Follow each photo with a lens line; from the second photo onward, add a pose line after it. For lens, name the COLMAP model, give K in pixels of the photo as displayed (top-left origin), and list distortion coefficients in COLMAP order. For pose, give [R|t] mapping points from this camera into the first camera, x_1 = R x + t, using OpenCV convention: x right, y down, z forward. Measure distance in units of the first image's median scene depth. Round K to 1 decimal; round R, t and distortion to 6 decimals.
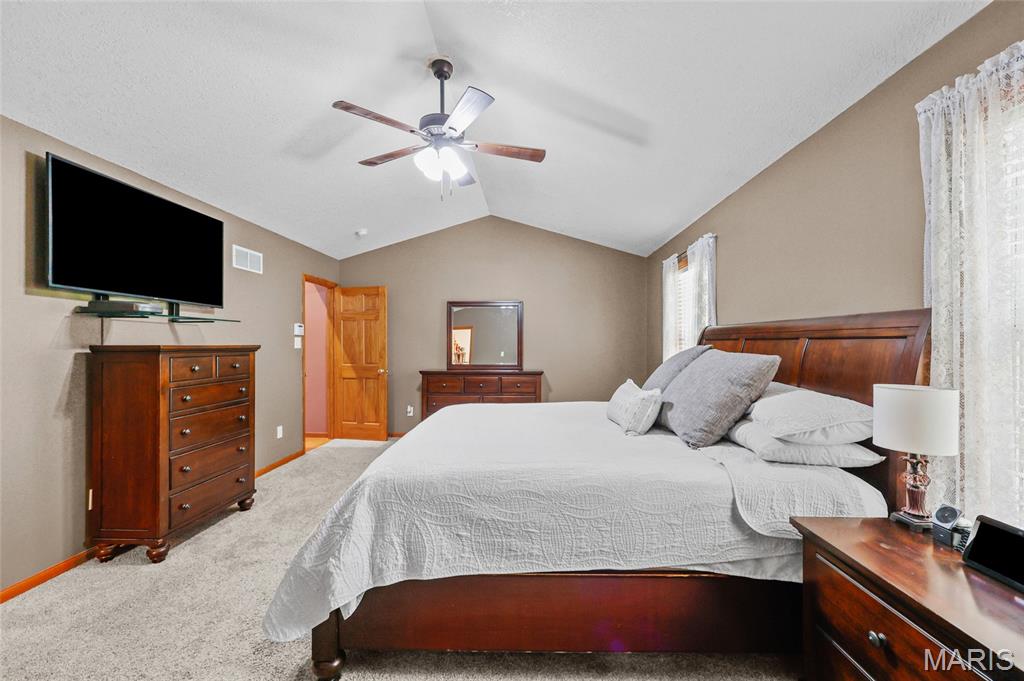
lens RADIAL K [[413.0, 0, 507.9], [0, 413.0, 343.1], [0, 0, 1]] dist [-0.000245, 0.000563]
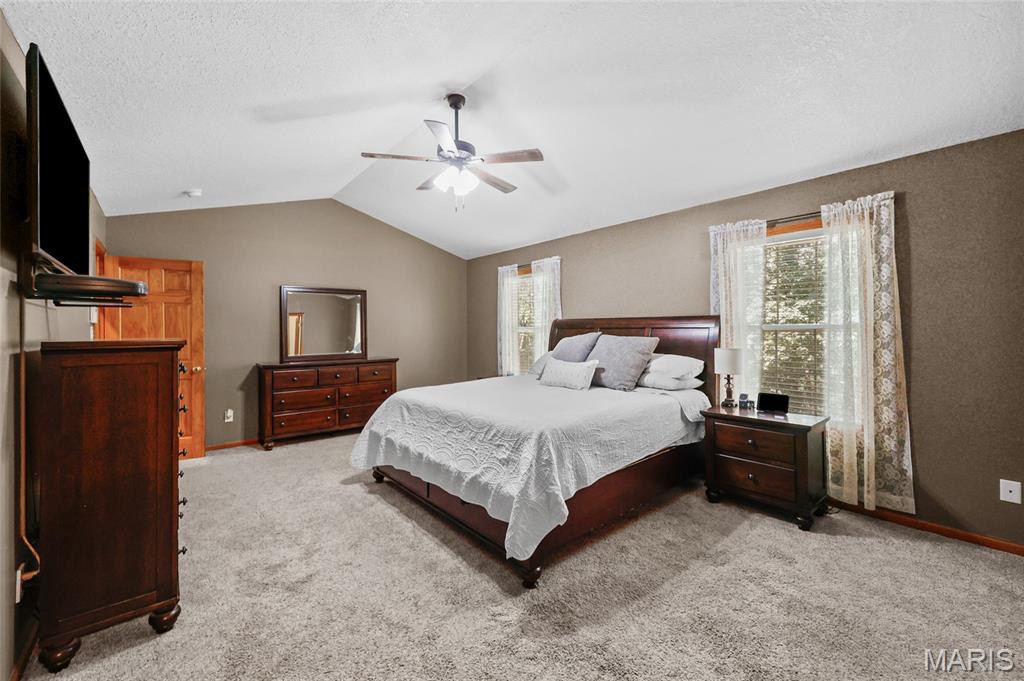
lens RADIAL K [[413.0, 0, 513.5], [0, 413.0, 323.5], [0, 0, 1]] dist [-0.000245, 0.000563]
pose [[0.742926, 0.005042, 0.669354, -0.961542], [0.006304, 0.999875, -0.014529, -0.009042], [-0.669343, 0.015014, 0.742801, 0.022524]]
